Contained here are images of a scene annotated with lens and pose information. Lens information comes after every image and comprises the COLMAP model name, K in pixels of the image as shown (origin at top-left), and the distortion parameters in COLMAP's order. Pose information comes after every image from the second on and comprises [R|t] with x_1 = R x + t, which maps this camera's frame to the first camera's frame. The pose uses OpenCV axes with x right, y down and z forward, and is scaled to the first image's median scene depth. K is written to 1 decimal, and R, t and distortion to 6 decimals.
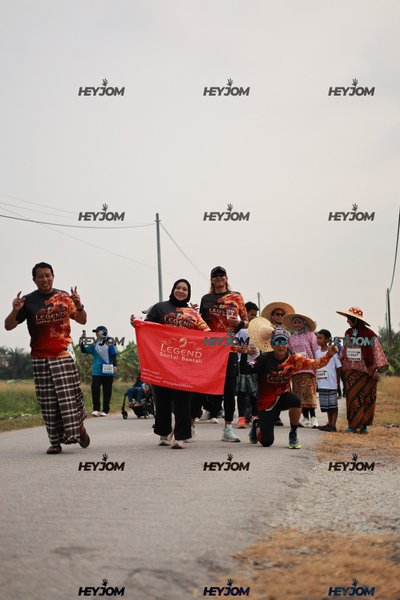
lens RADIAL K [[1625.6, 0, 203.8], [0, 1625.6, 296.5], [0, 0, 1]] dist [0.067075, 0.000000]
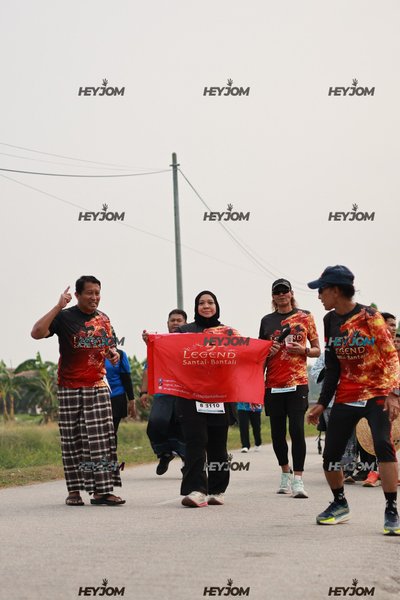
lens RADIAL K [[1625.6, 0, 198.4], [0, 1625.6, 310.6], [0, 0, 1]] dist [0.067075, 0.000000]
pose [[0.999115, 0.002812, -0.041972, 0.007262], [-0.003267, 0.999937, -0.010784, 0.016324], [0.041939, 0.010912, 0.999061, 0.369373]]
